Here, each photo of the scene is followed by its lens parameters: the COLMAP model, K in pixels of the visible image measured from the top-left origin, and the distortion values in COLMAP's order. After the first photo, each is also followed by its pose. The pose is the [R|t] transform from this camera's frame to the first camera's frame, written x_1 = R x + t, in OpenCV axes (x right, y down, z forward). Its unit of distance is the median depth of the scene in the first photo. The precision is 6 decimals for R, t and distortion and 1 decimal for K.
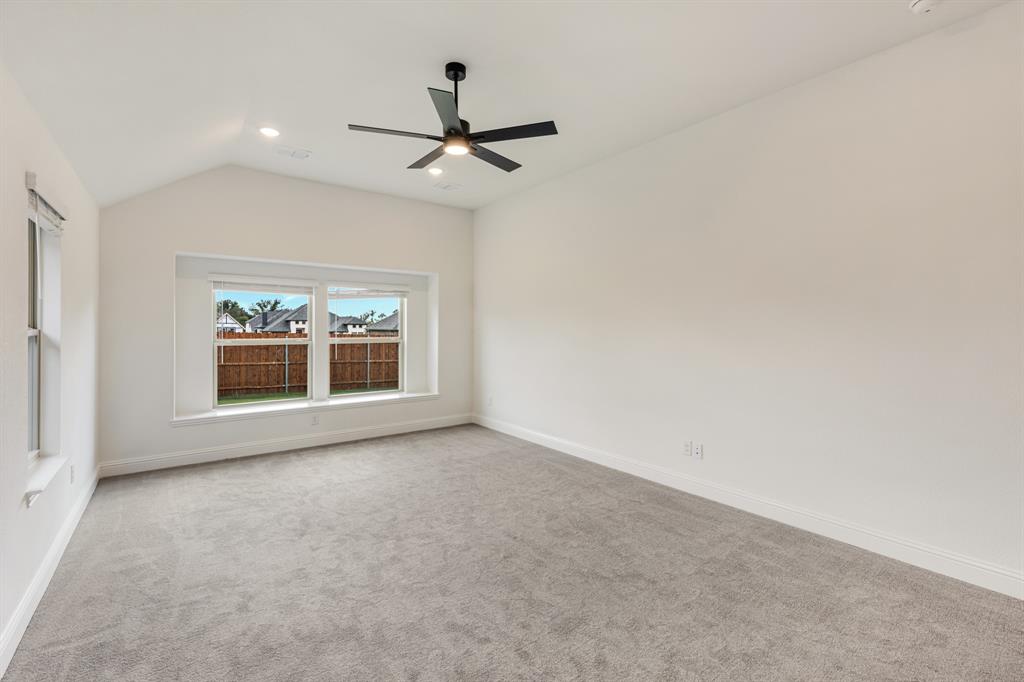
lens RADIAL K [[460.7, 0, 511.9], [0, 460.7, 332.6], [0, 0, 1]] dist [-0.001270, -0.000656]
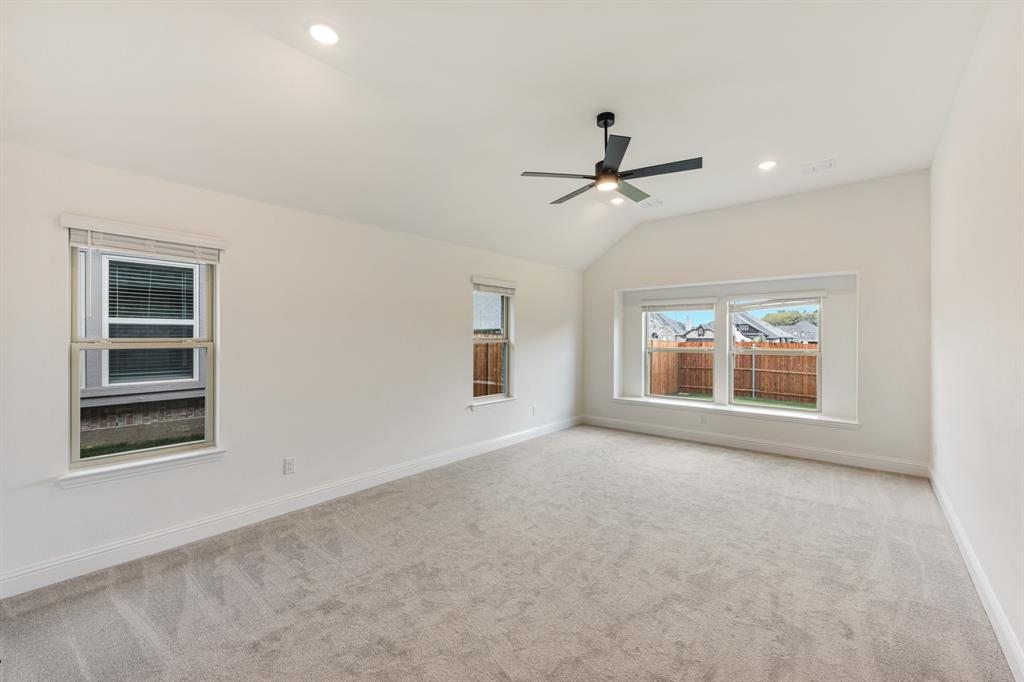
lens RADIAL K [[414.2, 0, 505.7], [0, 414.2, 339.0], [0, 0, 1]] dist [-0.002489, -0.000041]
pose [[0.191253, 0.004073, -0.981532, 0.567497], [-0.012054, 0.999926, 0.001800, -0.007172], [0.981467, 0.011487, 0.191288, 0.361525]]
